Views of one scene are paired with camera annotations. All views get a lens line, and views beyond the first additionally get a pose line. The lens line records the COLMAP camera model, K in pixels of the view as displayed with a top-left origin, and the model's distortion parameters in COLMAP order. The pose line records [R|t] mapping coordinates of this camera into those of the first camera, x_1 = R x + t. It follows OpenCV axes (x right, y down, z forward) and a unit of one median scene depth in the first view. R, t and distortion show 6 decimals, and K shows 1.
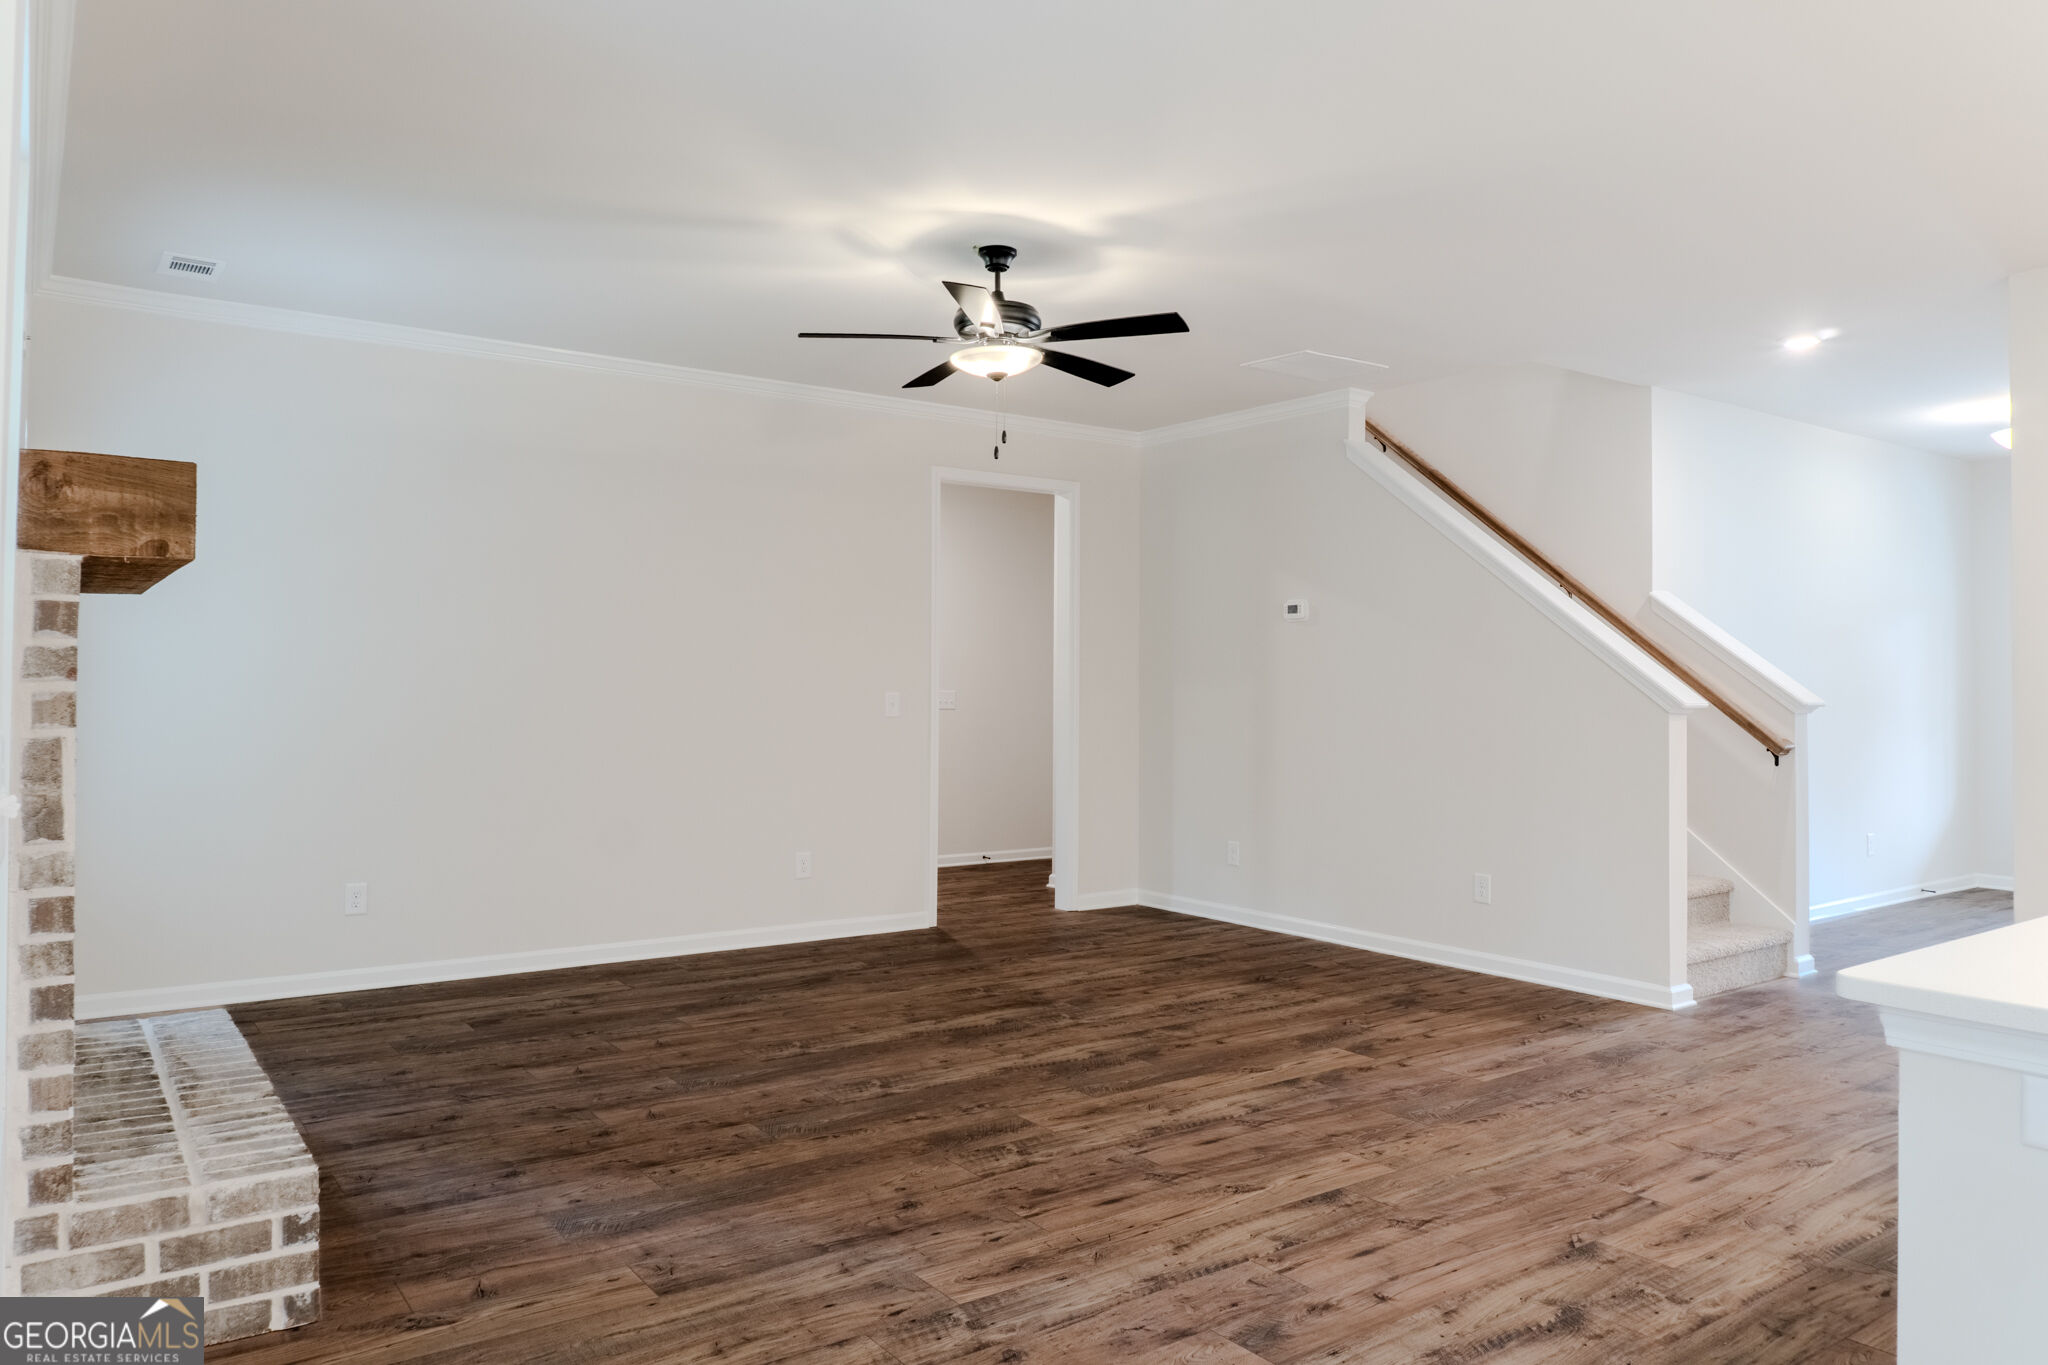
lens RADIAL K [[1390.1, 0, 1028.6], [0, 1390.1, 665.5], [0, 0, 1]] dist [-0.023571, -0.002297]
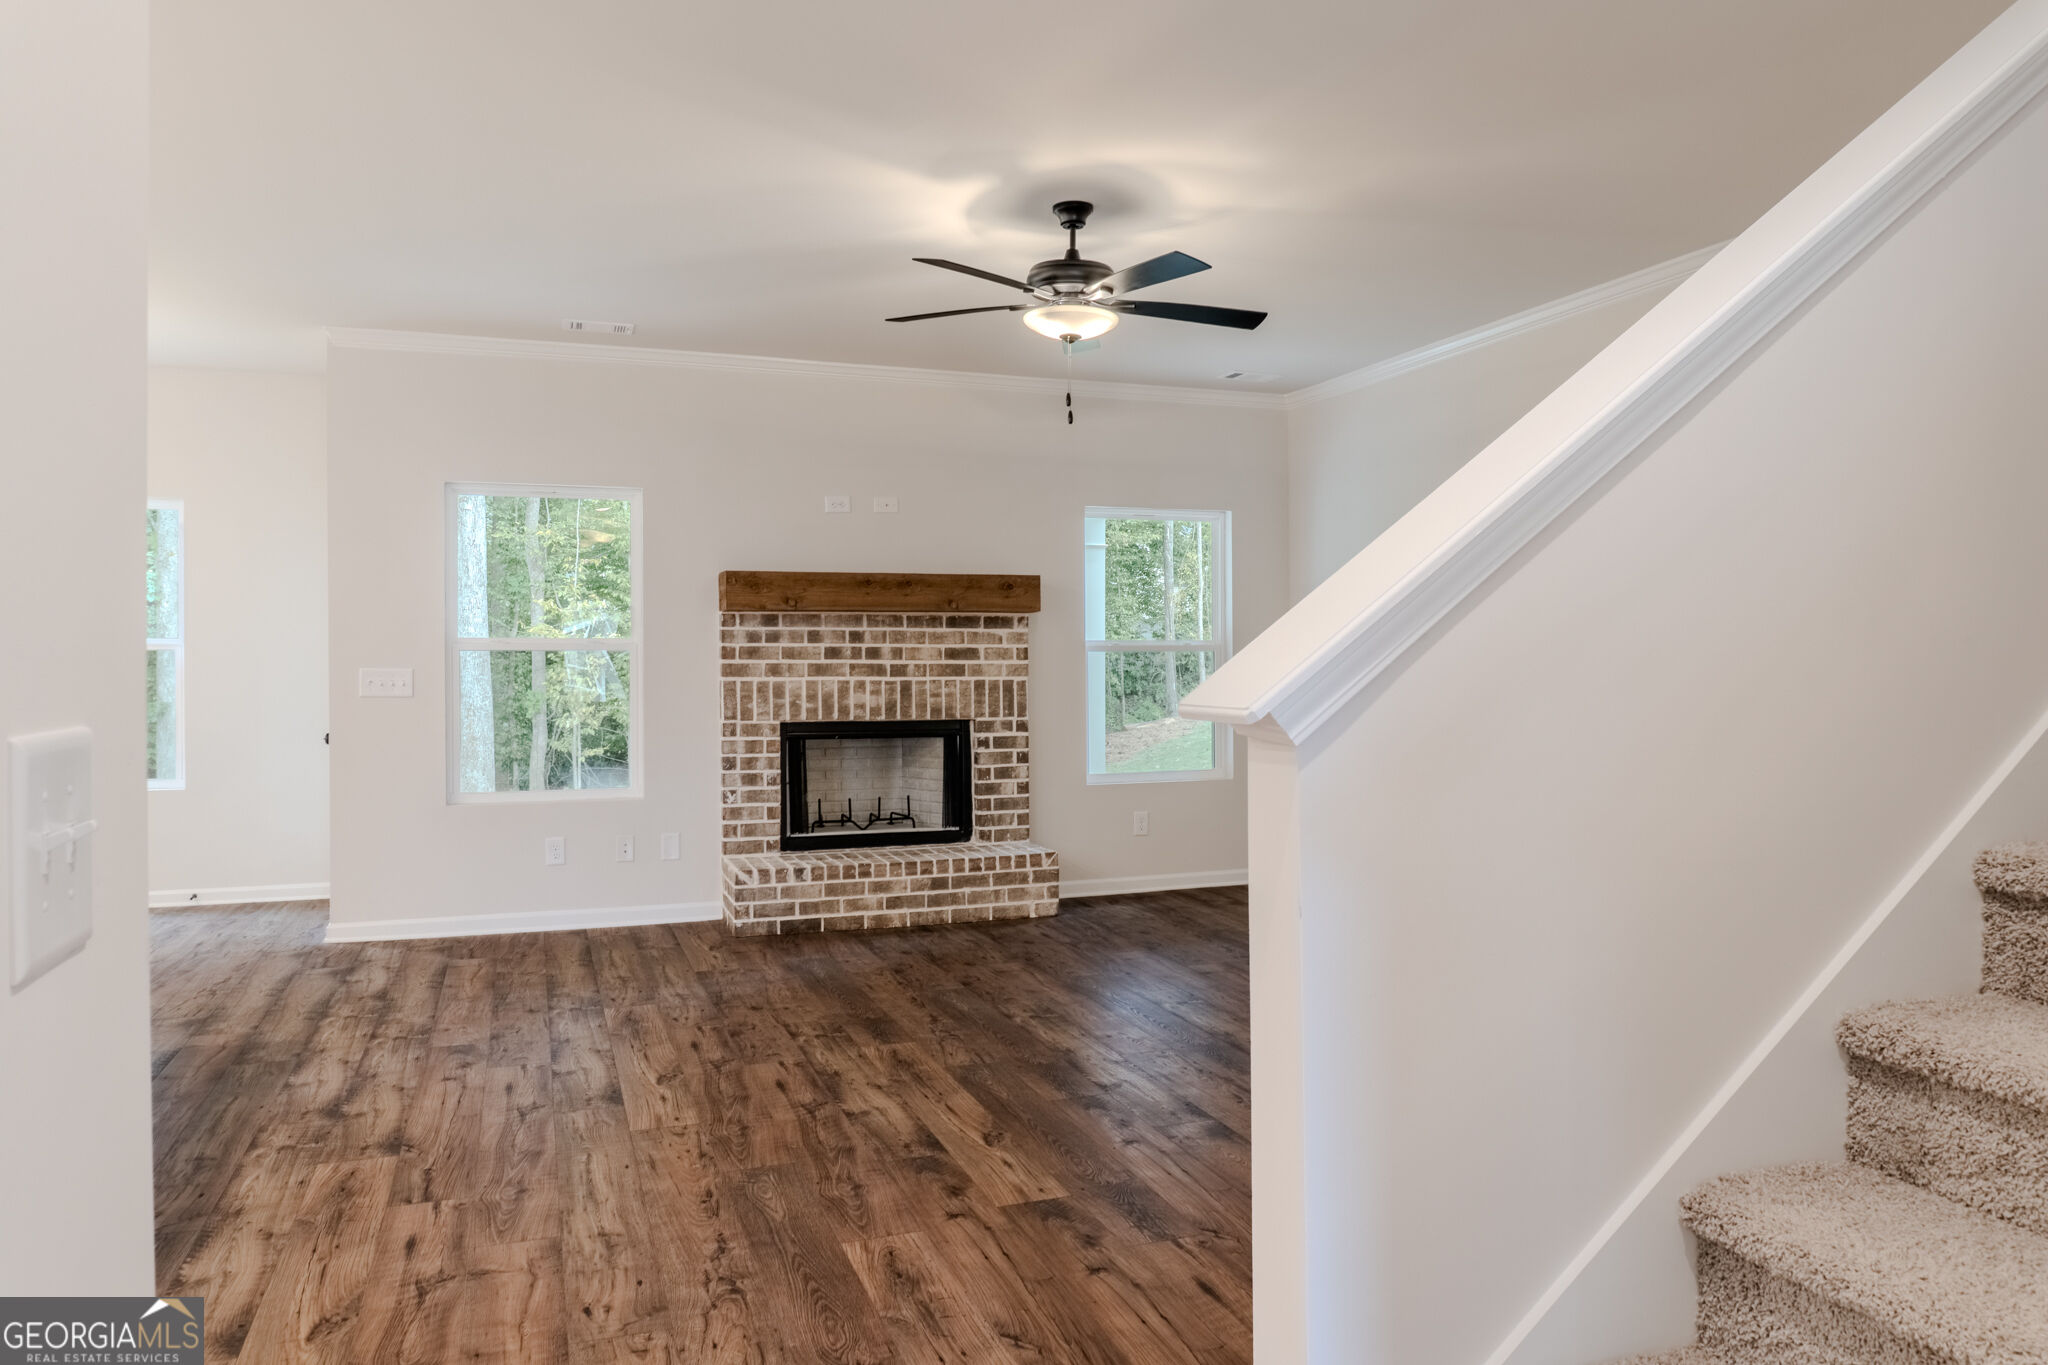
lens RADIAL K [[1374.1, 0, 1019.9], [0, 1374.1, 670.9], [0, 0, 1]] dist [-0.024998, -0.006253]
pose [[-0.279020, 0.001127, -0.960285, 1.158889], [0.013800, 0.999901, -0.002837, 0.033370], [0.960186, -0.014044, -0.279008, 1.569090]]
